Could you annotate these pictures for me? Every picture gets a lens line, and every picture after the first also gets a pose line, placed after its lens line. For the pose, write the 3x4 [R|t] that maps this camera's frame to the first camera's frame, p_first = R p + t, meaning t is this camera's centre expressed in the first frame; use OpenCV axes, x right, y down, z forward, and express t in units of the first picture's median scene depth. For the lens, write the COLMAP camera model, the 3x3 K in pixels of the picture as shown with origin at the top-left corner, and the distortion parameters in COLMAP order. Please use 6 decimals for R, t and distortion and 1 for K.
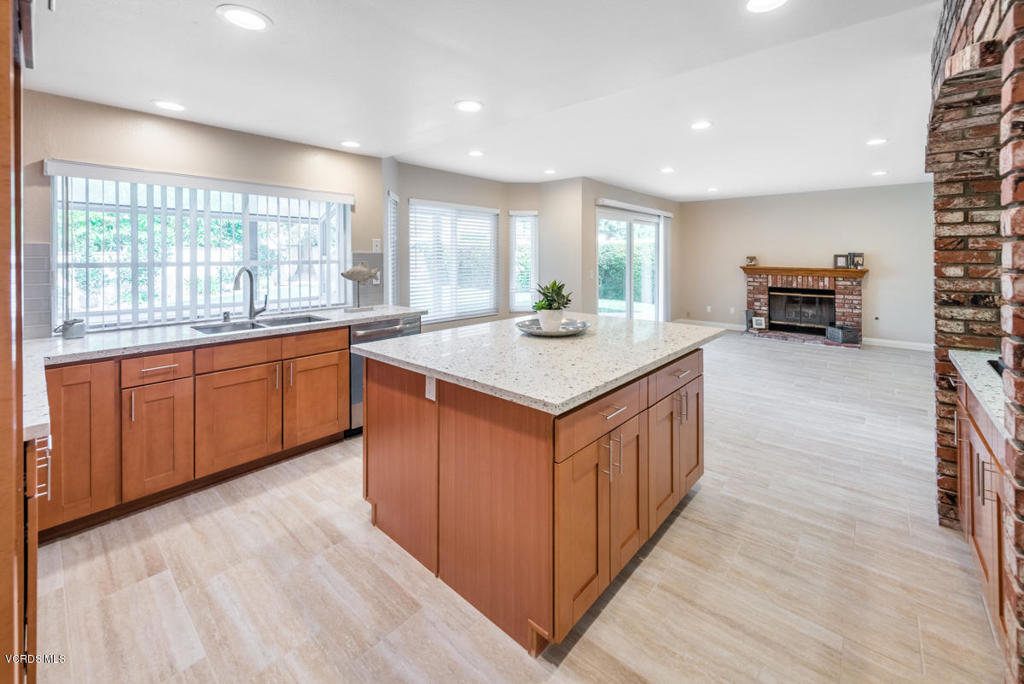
lens RADIAL K [[414.8, 0, 532.1], [0, 414.8, 255.0], [0, 0, 1]] dist [0.008973, -0.002495]
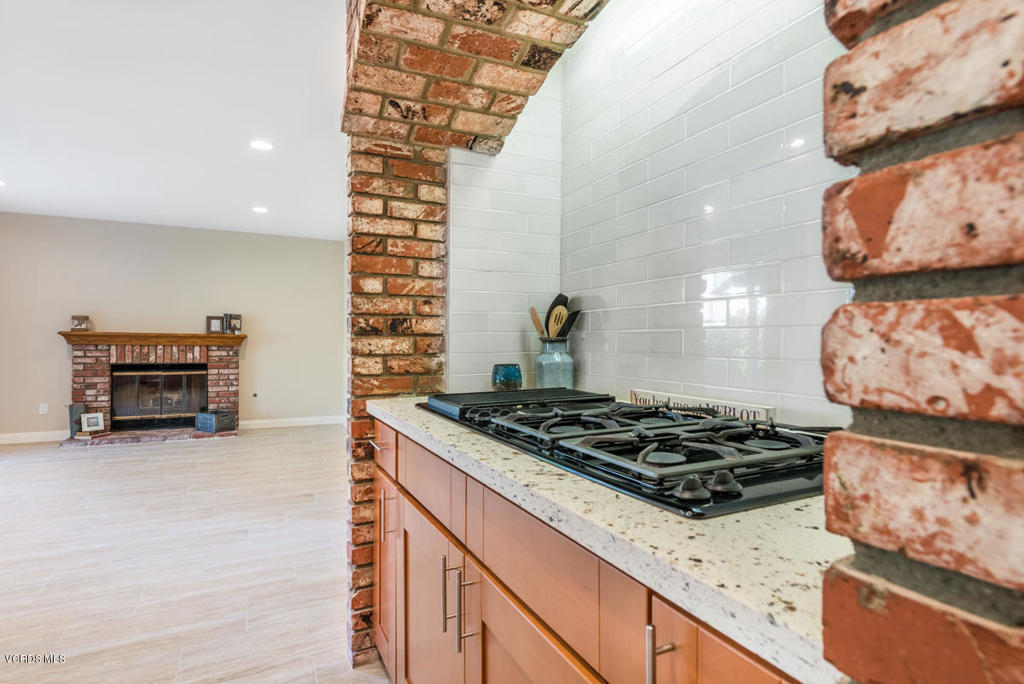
lens RADIAL K [[530.4, 0, 508.9], [0, 530.4, 343.3], [0, 0, 1]] dist [0.014796, -0.003304]
pose [[0.413425, -0.003721, 0.910531, 0.093969], [-0.012246, 0.999878, 0.009647, 0.037326], [-0.910456, -0.015139, 0.413329, 0.131851]]
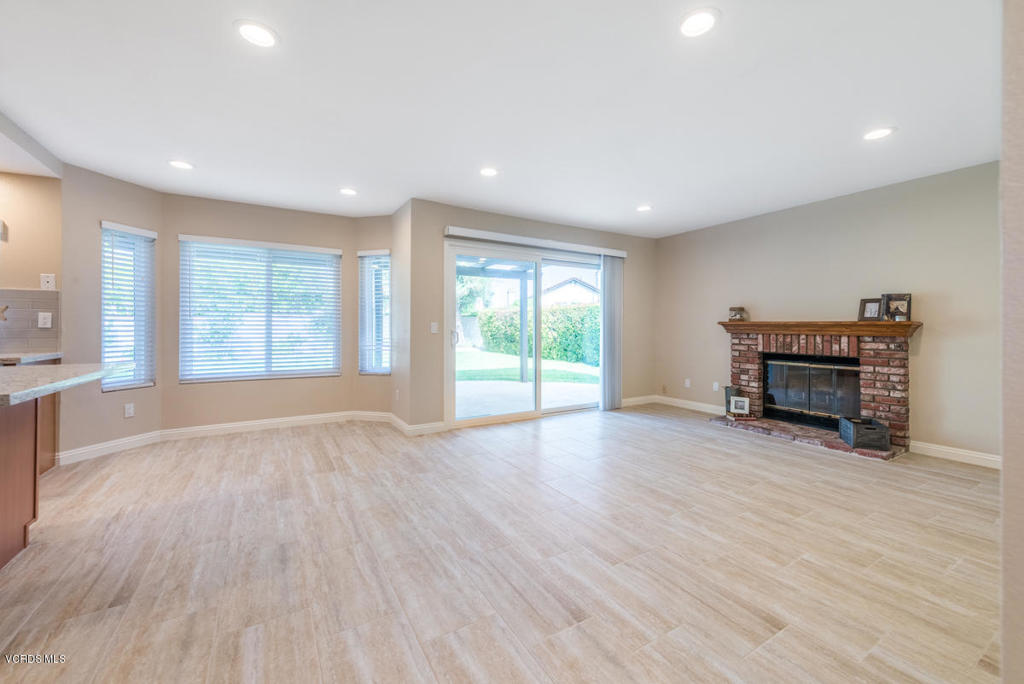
lens RADIAL K [[414.8, 0, 492.3], [0, 414.8, 325.8], [0, 0, 1]] dist [0.008973, -0.002495]
pose [[0.949273, 0.000428, -0.314452, 0.472623], [0.000324, 0.999997, 0.002340, 0.041941], [0.314452, -0.002324, 0.949270, 0.300942]]
